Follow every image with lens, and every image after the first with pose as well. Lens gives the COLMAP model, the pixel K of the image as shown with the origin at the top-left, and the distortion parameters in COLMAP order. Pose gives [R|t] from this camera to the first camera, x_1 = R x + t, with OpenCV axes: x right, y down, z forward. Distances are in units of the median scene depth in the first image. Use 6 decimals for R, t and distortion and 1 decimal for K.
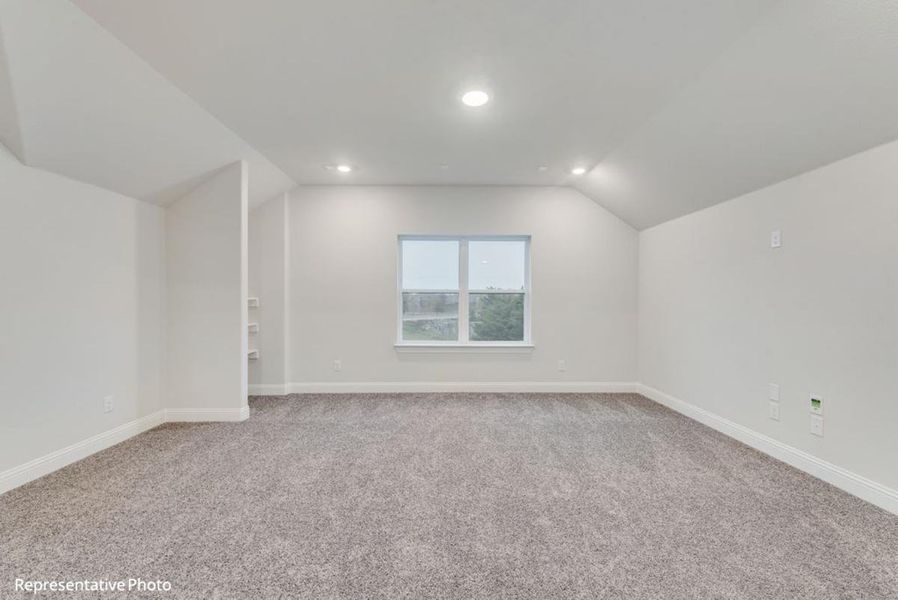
lens RADIAL K [[346.8, 0, 445.7], [0, 346.8, 301.5], [0, 0, 1]] dist [-0.001885, -0.000241]
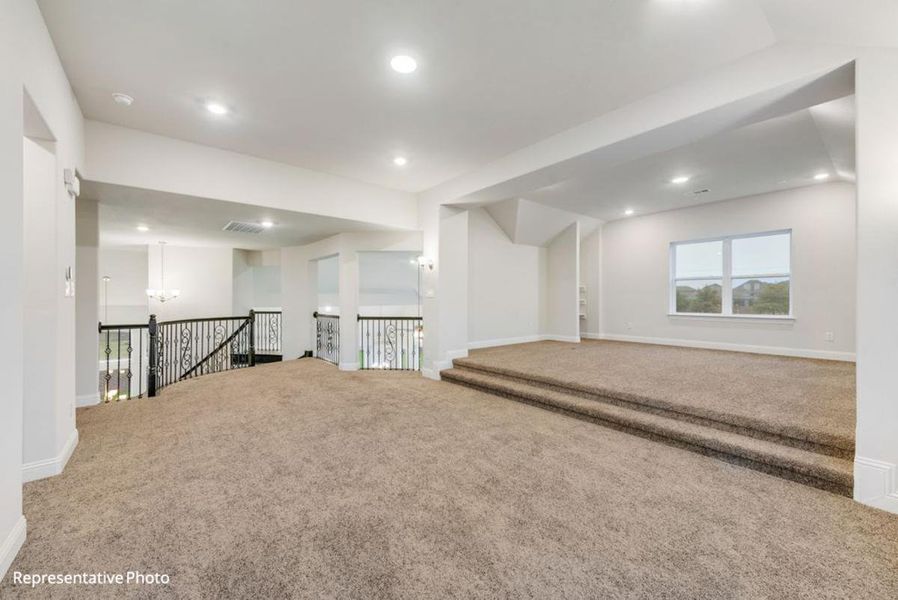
lens RADIAL K [[346.8, 0, 450.9], [0, 346.8, 300.9], [0, 0, 1]] dist [-0.001885, -0.000241]
pose [[0.640988, -0.010388, -0.767480, 0.403242], [-0.003285, 0.999862, -0.016277, 0.090072], [0.767544, 0.012954, 0.640866, -0.702561]]
